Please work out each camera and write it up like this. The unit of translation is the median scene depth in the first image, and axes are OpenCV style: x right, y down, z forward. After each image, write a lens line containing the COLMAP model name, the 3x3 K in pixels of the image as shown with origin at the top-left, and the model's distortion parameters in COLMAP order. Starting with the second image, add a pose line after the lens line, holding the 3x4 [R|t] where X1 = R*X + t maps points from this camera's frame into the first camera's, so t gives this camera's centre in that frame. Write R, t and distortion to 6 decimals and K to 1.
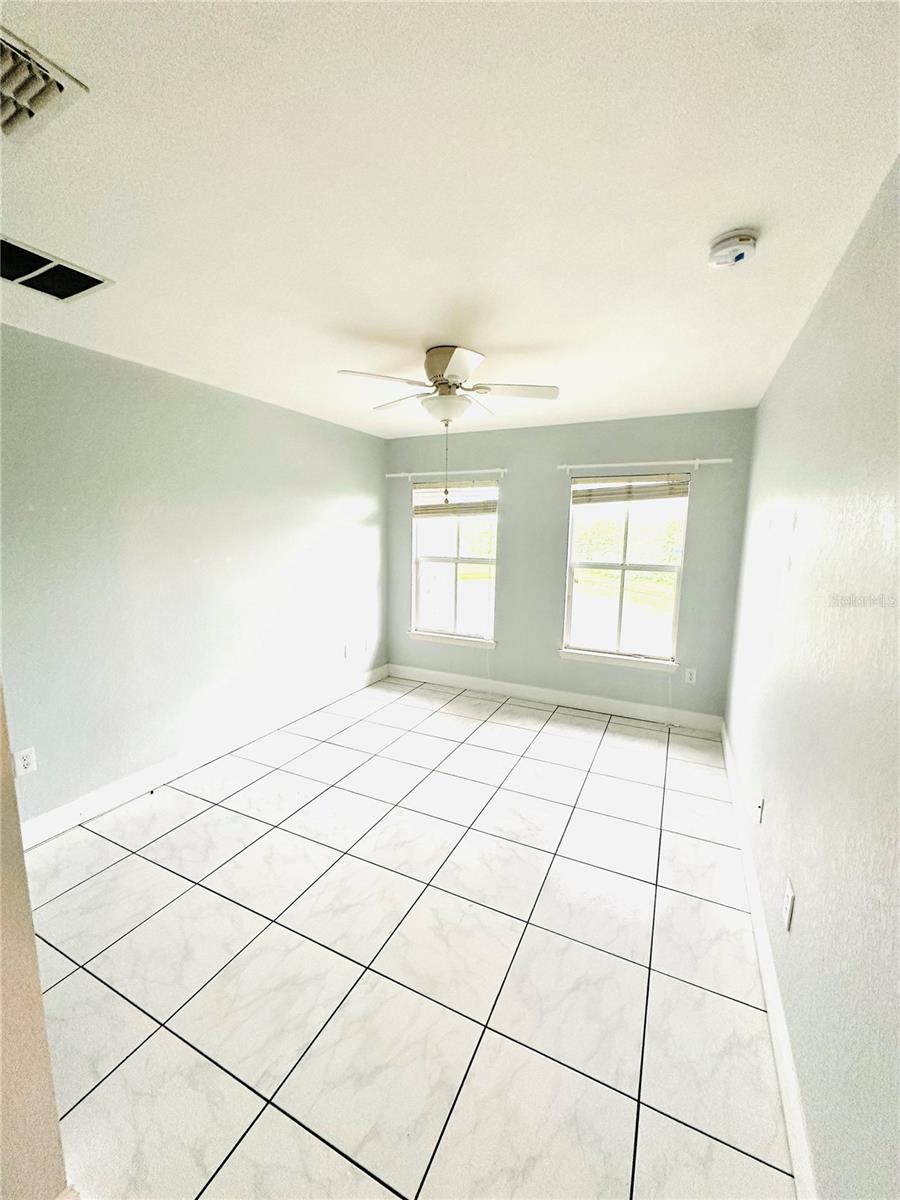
lens RADIAL K [[482.6, 0, 444.7], [0, 482.6, 610.8], [0, 0, 1]] dist [-0.017897, -0.000102]
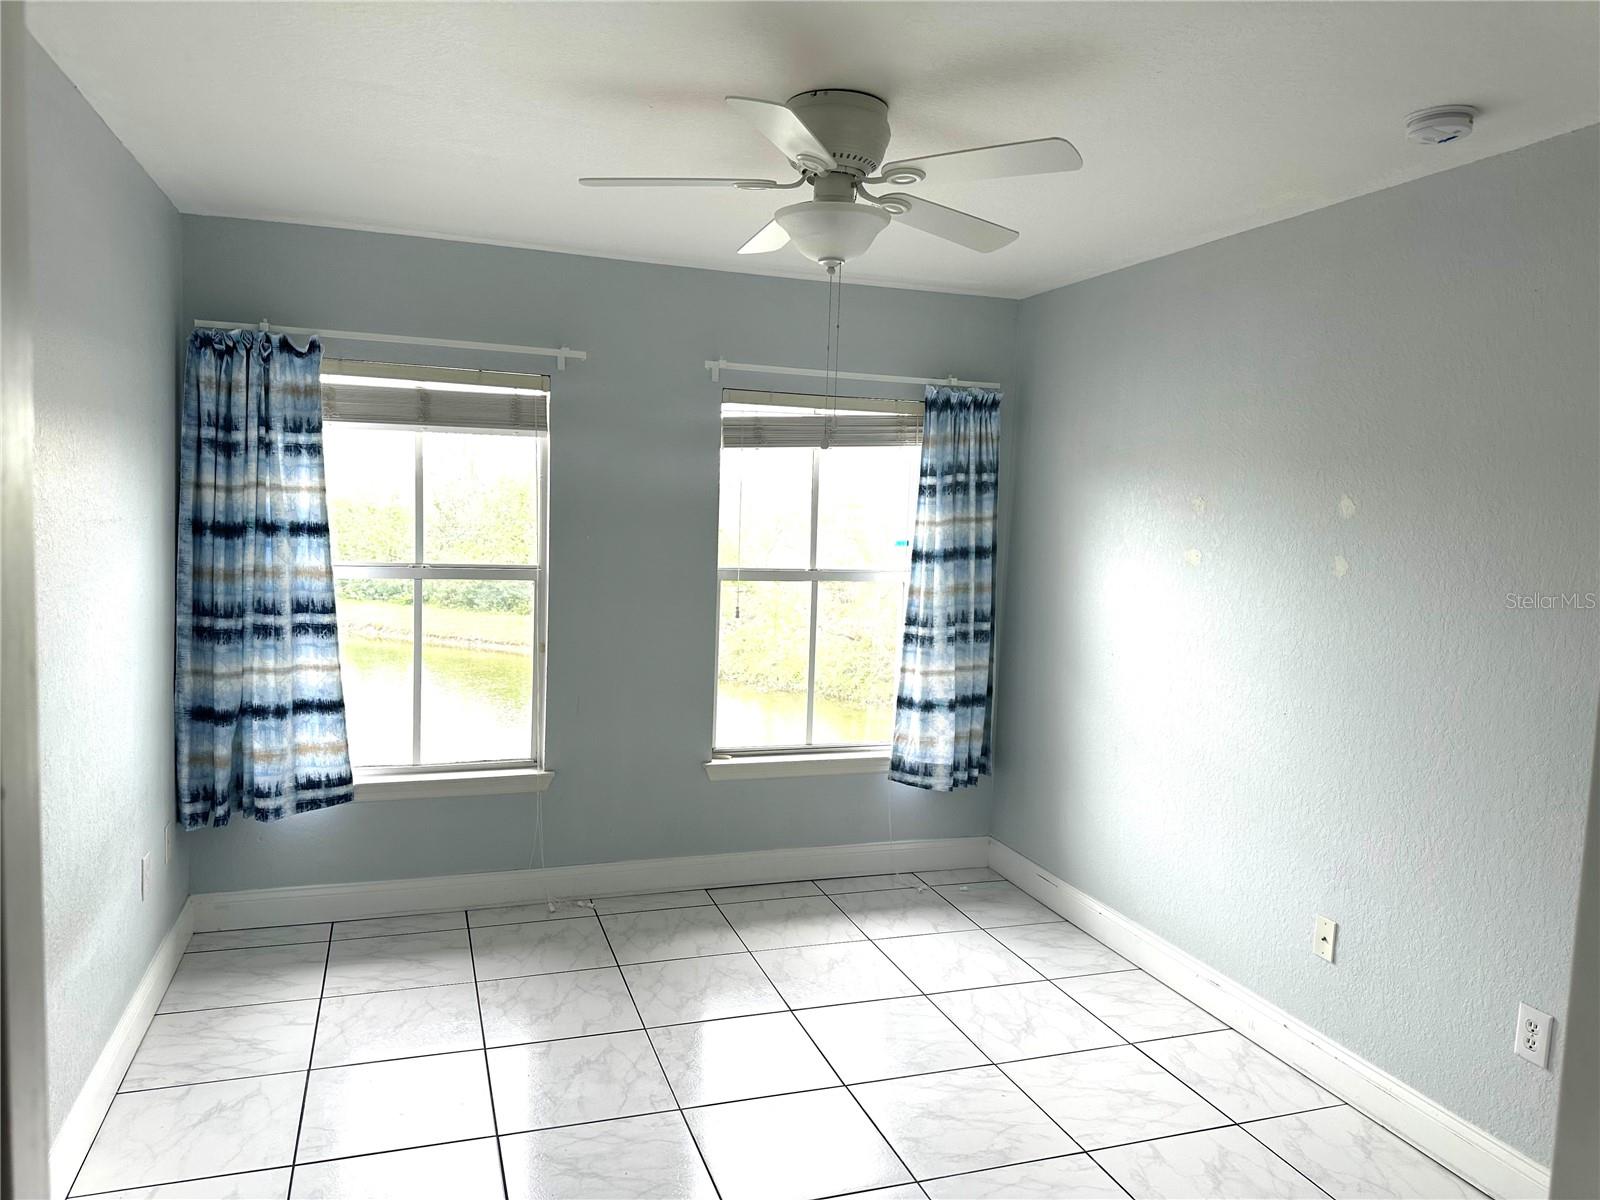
lens RADIAL K [[1099.3, 0, 797.6], [0, 1099.3, 597.8], [0, 0, 1]] dist [0.069137, 0.002075]
pose [[0.690255, -0.044268, 0.722211, -0.465098], [0.090967, 0.995516, -0.025922, -0.040183], [-0.717825, 0.083590, 0.691187, 0.224059]]
